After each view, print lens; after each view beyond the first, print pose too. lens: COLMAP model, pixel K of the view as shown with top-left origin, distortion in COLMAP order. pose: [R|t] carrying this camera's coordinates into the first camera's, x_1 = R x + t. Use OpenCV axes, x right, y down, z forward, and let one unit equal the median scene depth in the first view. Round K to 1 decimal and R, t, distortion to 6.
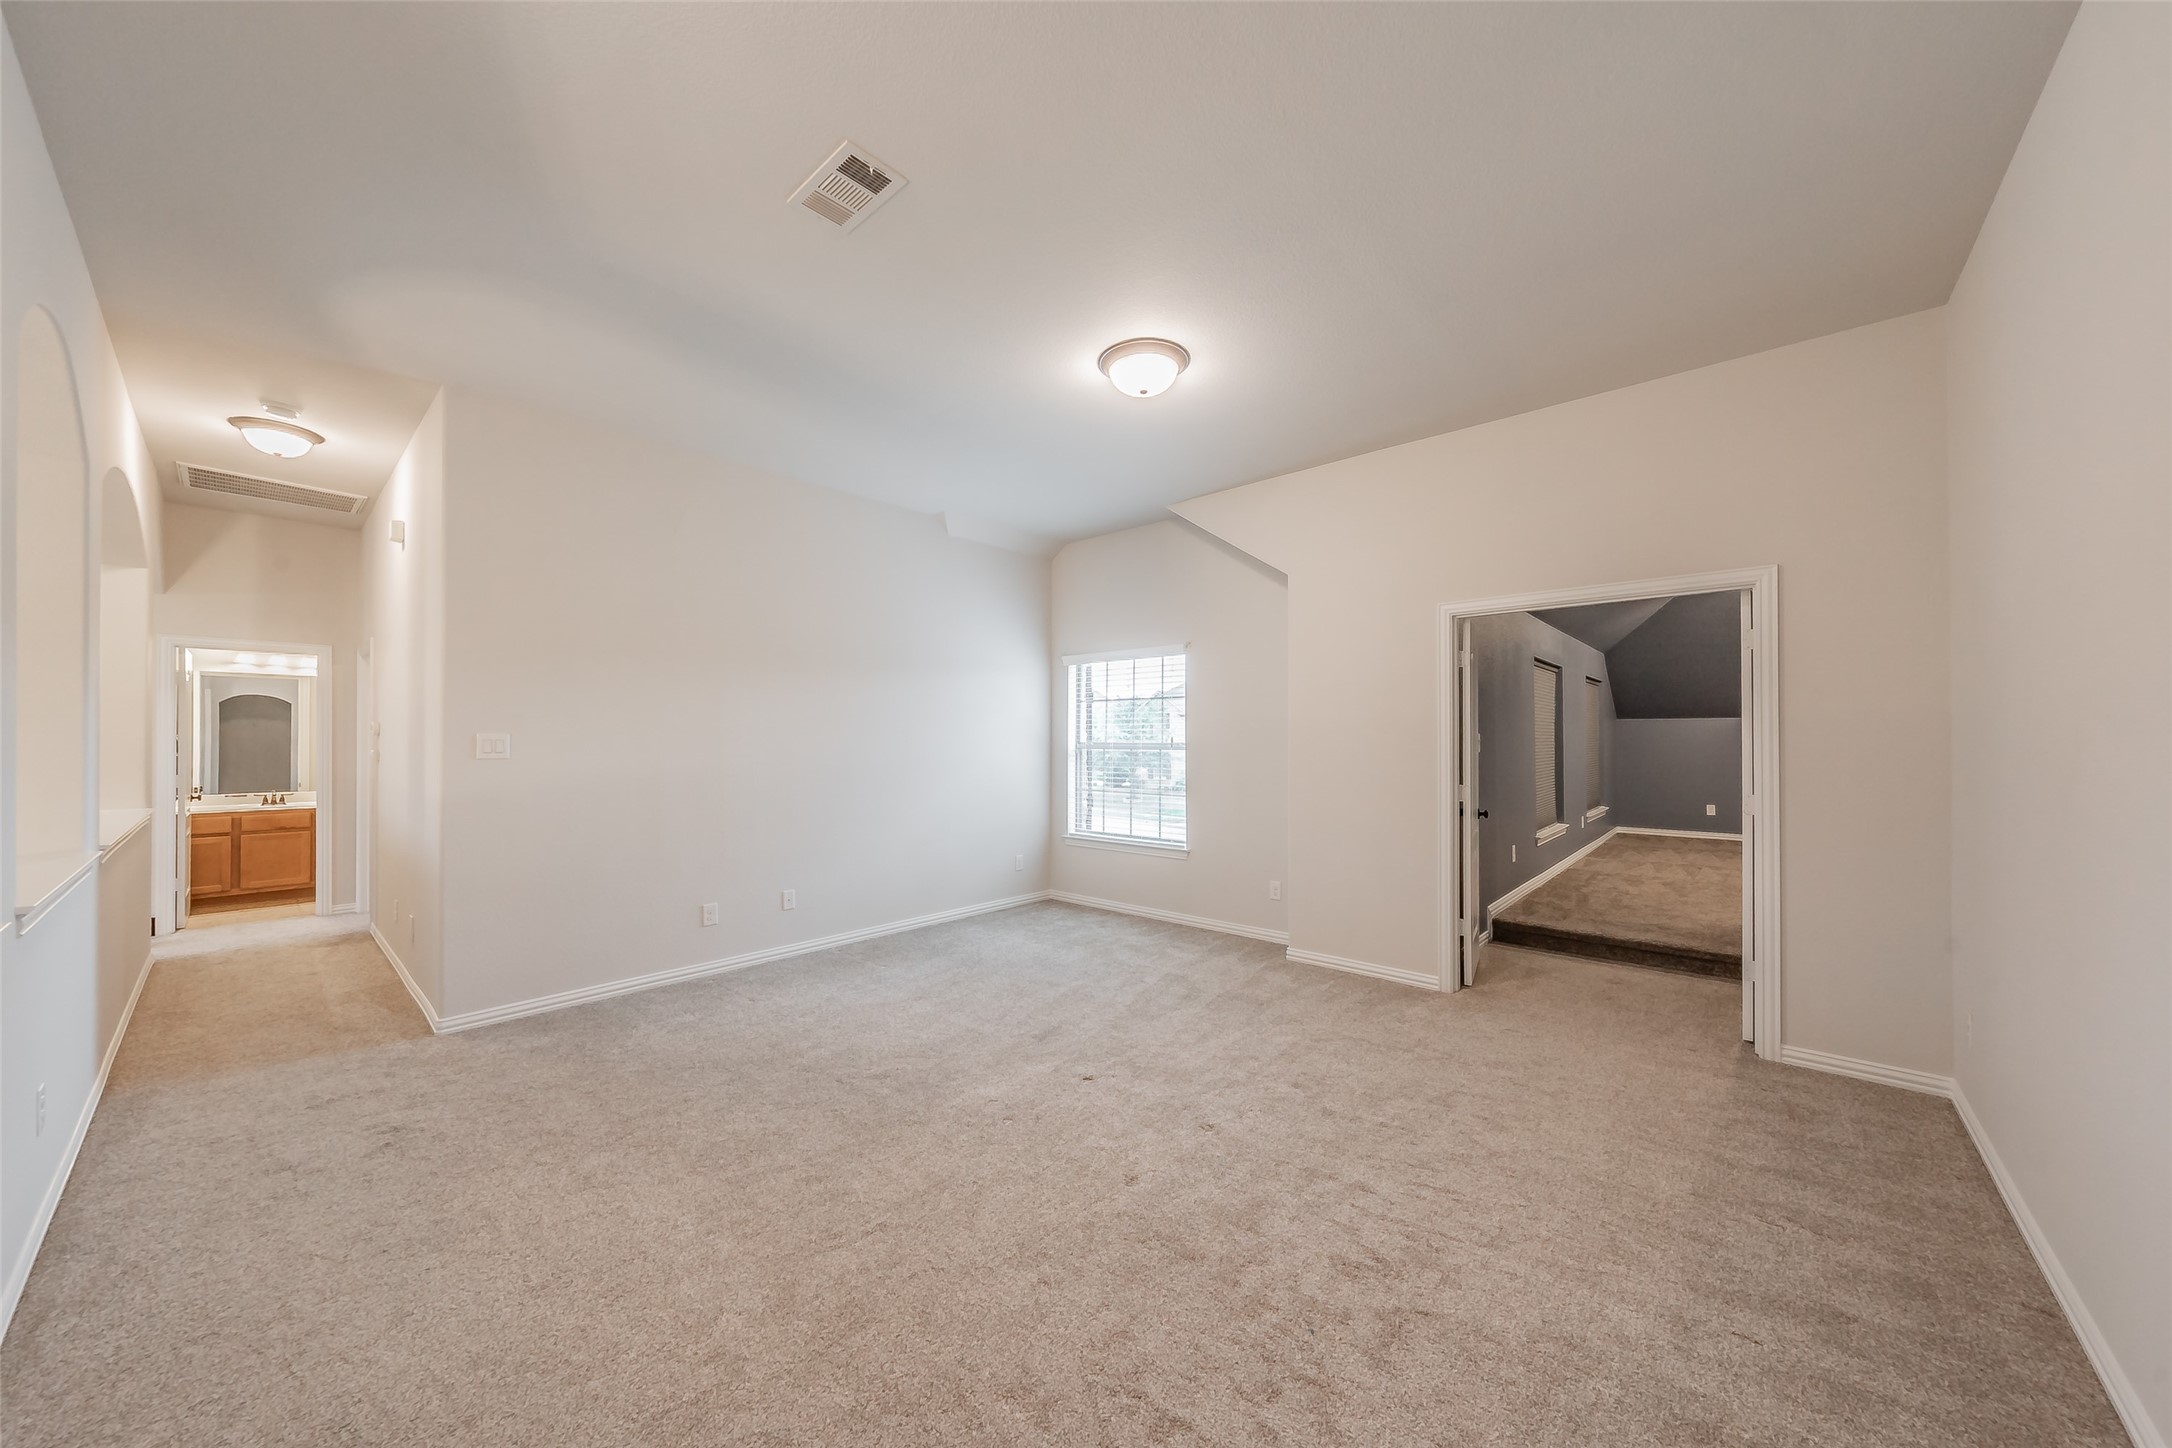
lens RADIAL K [[759.2, 0, 1101.7], [0, 759.2, 733.9], [0, 0, 1]] dist [0.000014, -0.000149]
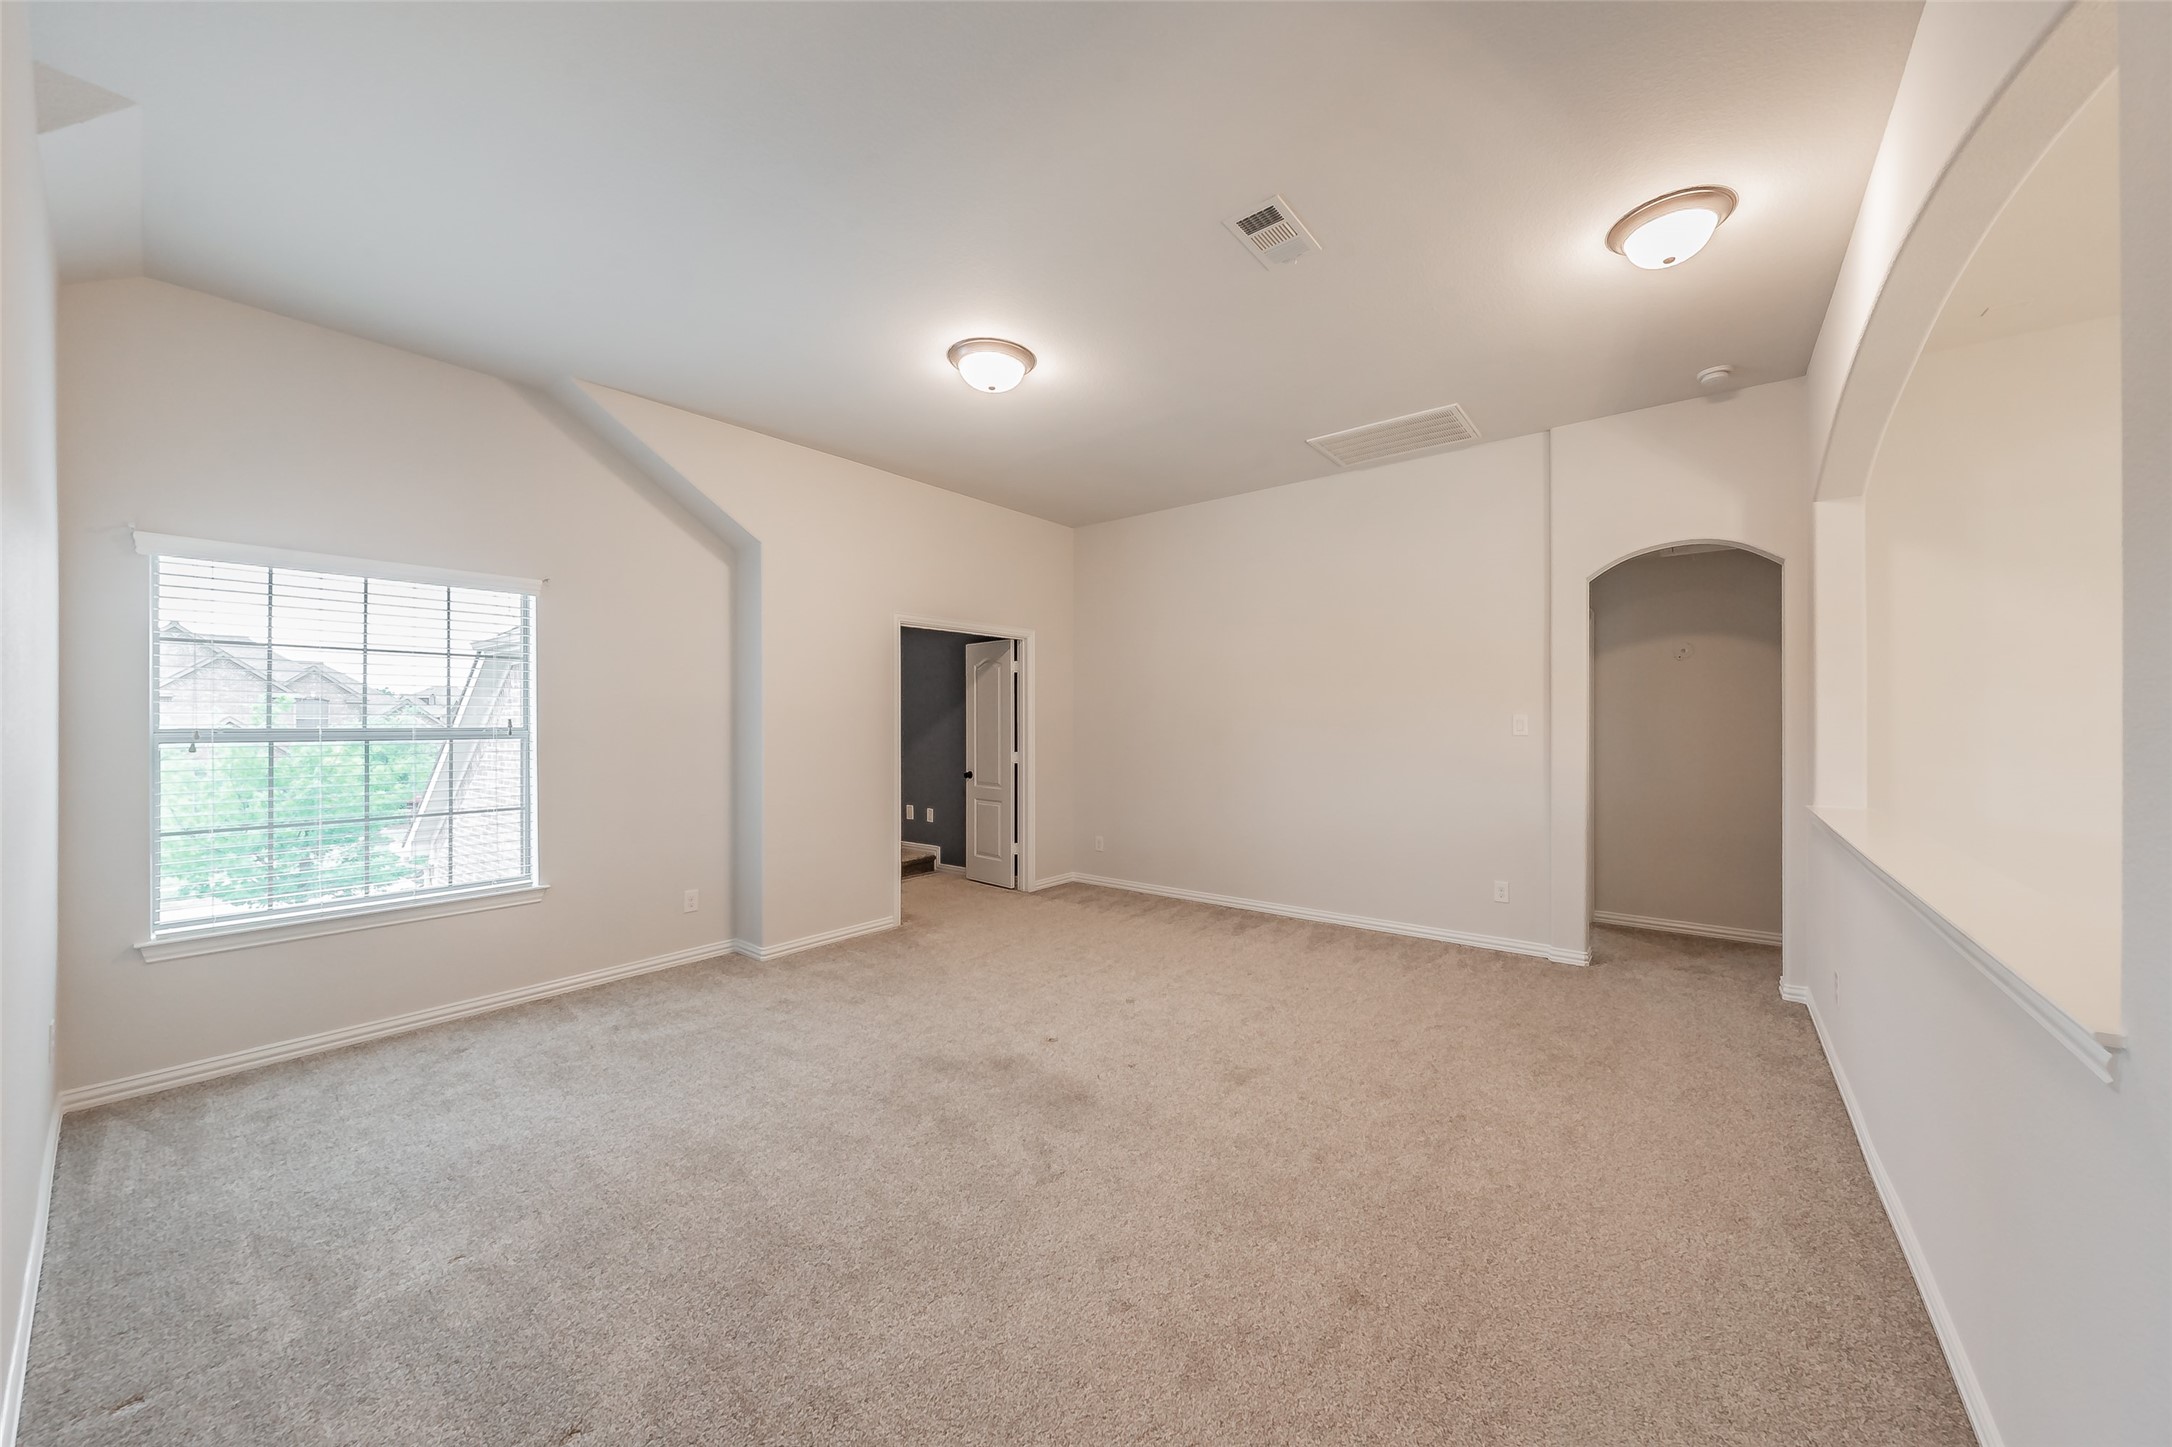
lens RADIAL K [[759.2, 0, 1097.7], [0, 759.2, 723.4], [0, 0, 1]] dist [0.000014, -0.000149]
pose [[-0.070717, 0.001839, 0.997495, -0.754338], [-0.008474, 0.999961, -0.002445, 0.005897], [-0.997460, -0.008626, -0.070698, 0.701268]]
